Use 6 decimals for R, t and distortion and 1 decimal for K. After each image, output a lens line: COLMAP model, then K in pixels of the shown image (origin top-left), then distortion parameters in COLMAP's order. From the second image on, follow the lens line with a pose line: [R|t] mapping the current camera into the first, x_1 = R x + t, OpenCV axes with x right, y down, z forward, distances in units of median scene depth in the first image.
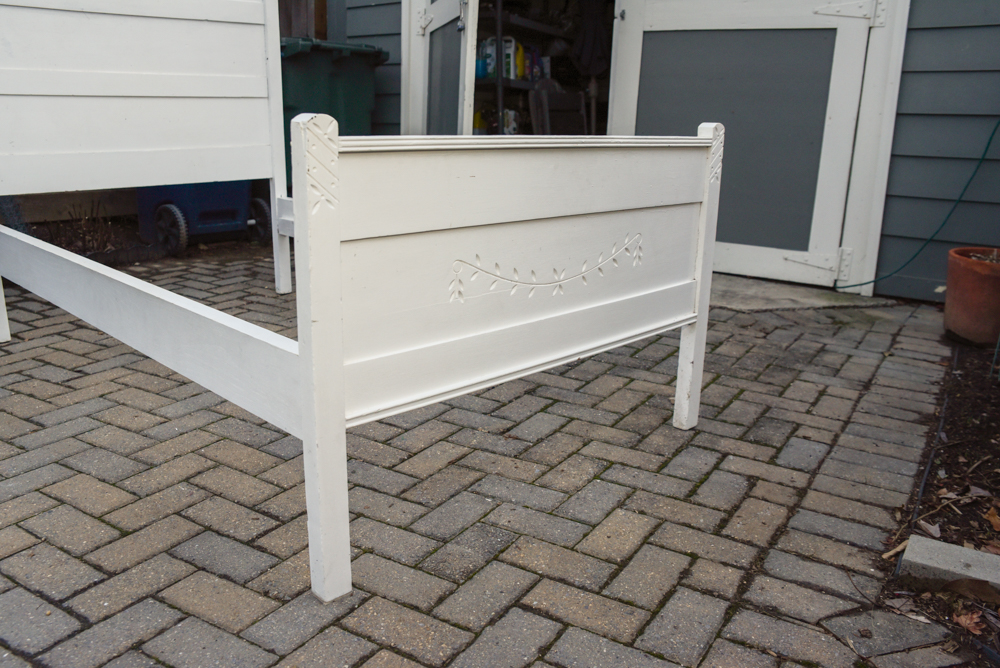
lens RADIAL K [[816.7, 0, 498.7], [0, 816.7, 332.6], [0, 0, 1]] dist [-0.009188, 0.044790]
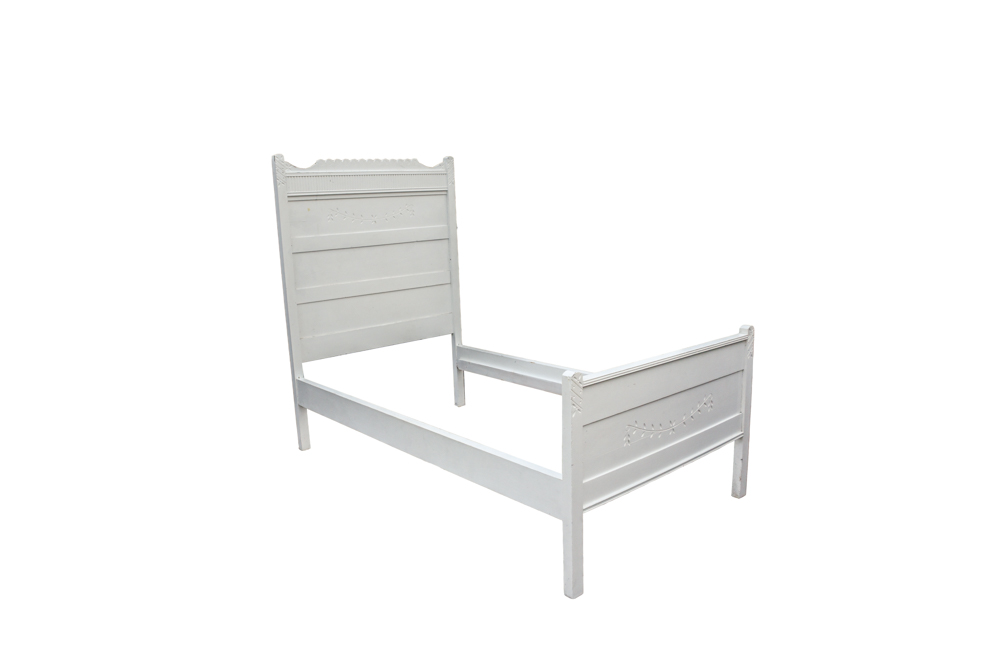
lens RADIAL K [[707.7, 0, 502.0], [0, 707.7, 336.5], [0, 0, 1]] dist [-0.000416, -0.000049]
pose [[0.997778, -0.037676, -0.054954, -0.199605], [0.033638, 0.996791, -0.072643, -0.148977], [0.057514, 0.070633, 0.995843, -0.602915]]
